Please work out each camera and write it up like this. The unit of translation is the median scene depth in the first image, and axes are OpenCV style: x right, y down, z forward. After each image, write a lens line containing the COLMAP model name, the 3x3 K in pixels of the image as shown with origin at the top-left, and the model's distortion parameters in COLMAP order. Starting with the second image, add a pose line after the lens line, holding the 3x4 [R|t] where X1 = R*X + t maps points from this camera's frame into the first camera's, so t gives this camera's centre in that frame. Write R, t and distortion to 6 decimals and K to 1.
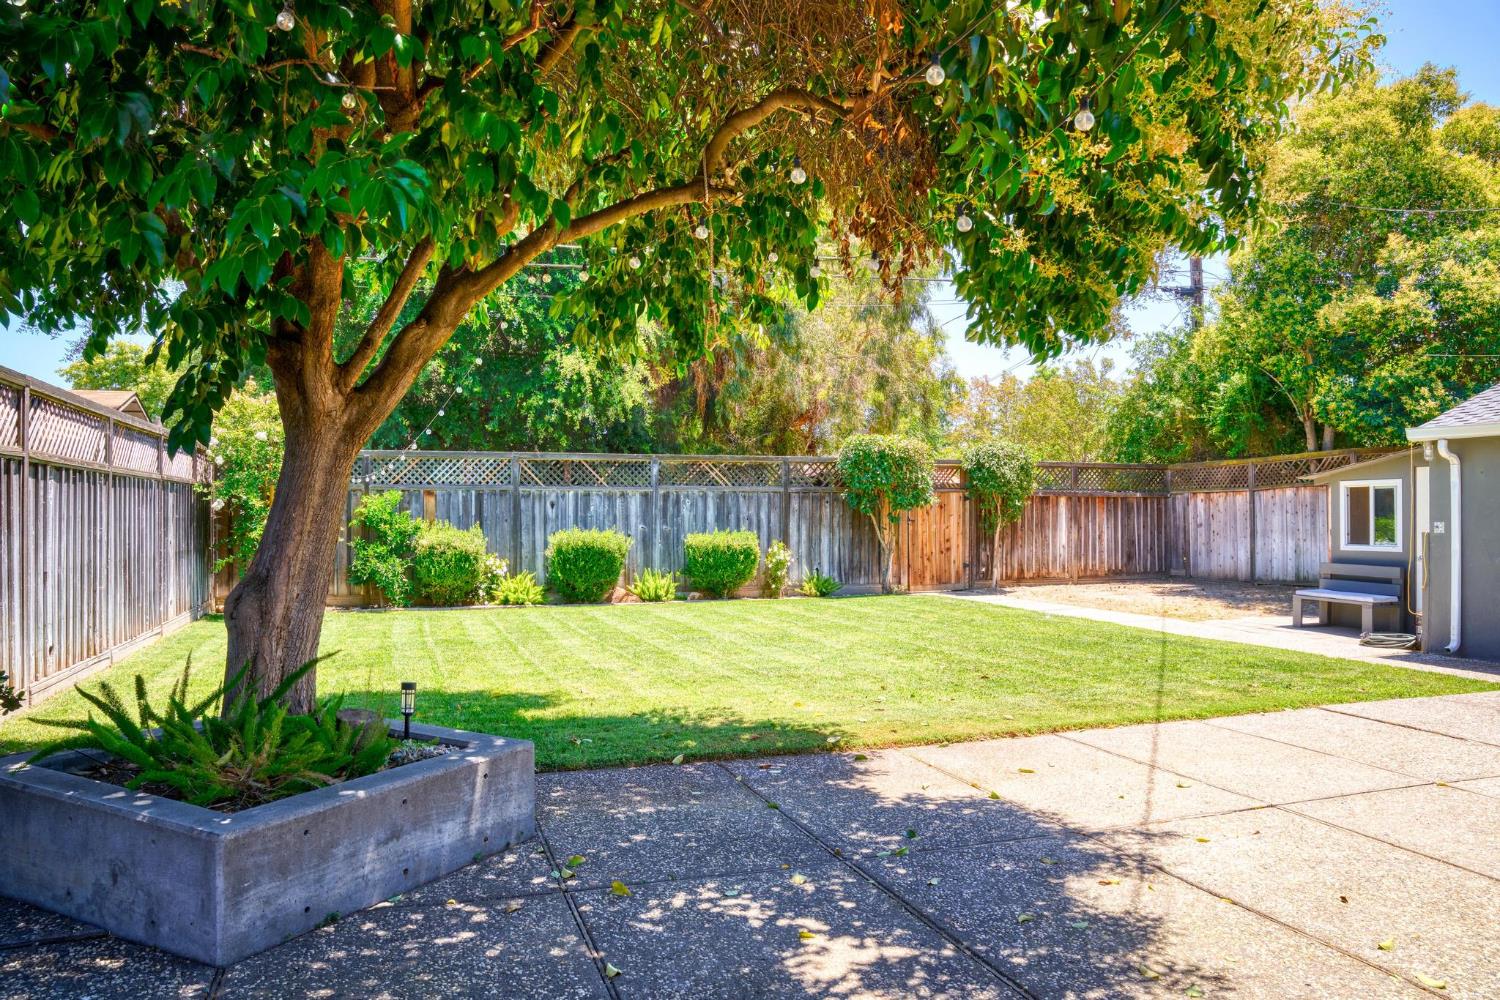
lens RADIAL K [[1022.0, 0, 718.7], [0, 1022.0, 502.0], [0, 0, 1]] dist [-0.144400, 0.133056]
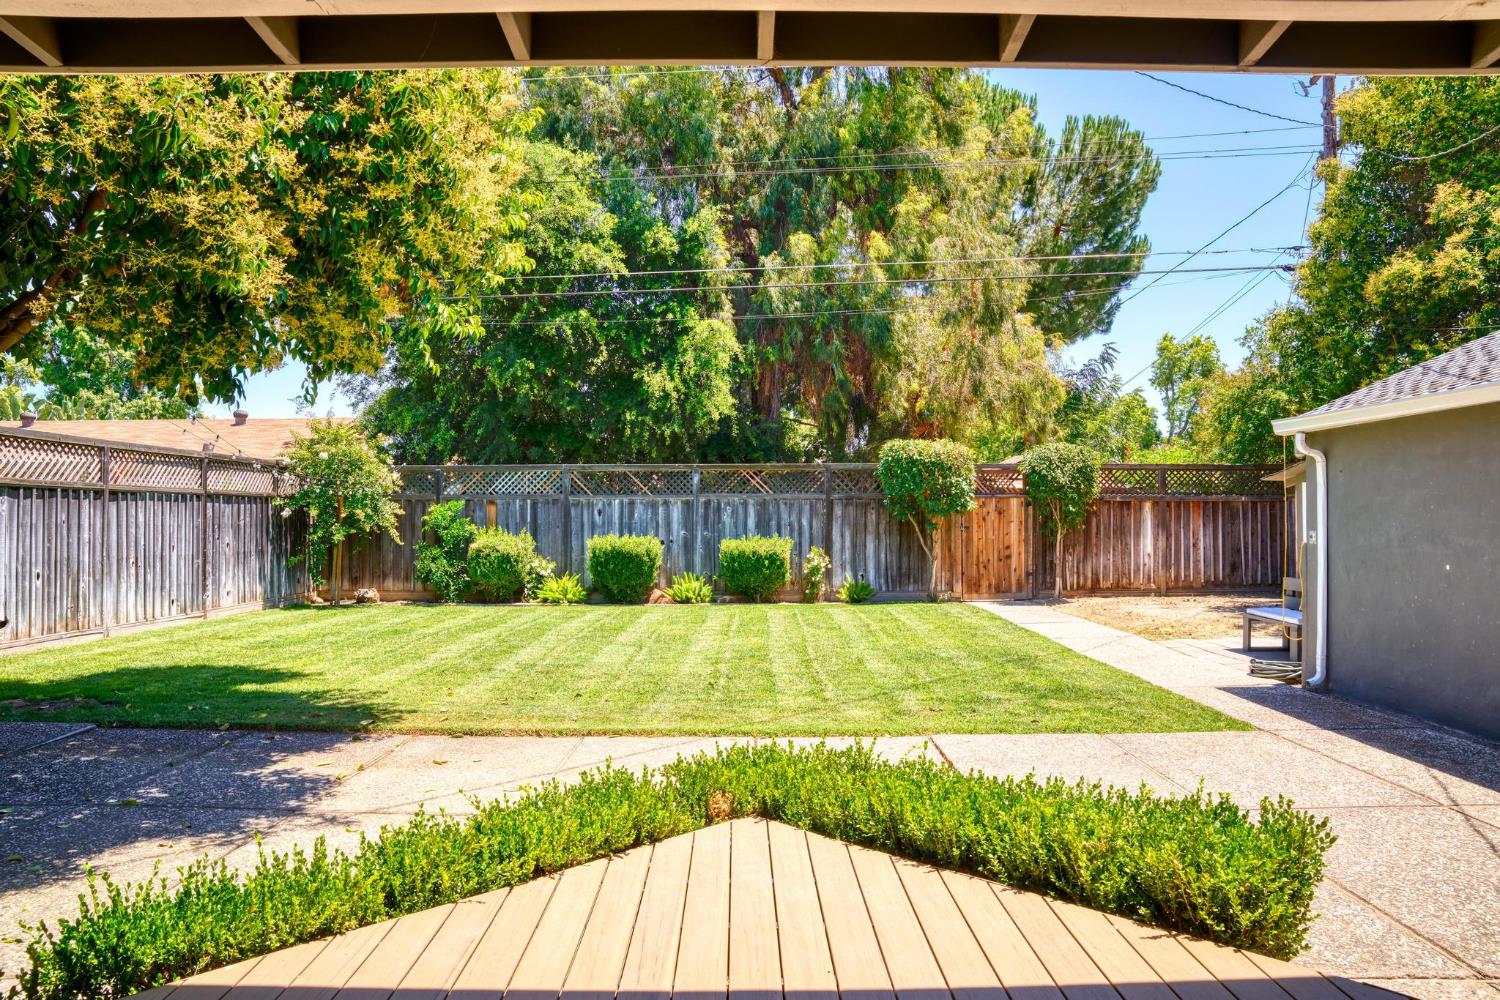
lens RADIAL K [[989.6, 0, 731.0], [0, 989.6, 504.7], [0, 0, 1]] dist [-0.135285, 0.088103]
pose [[0.948894, -0.006648, -0.315524, 0.294875], [0.004894, 0.999968, -0.006350, 0.001844], [0.315557, 0.004482, 0.948896, 0.040912]]
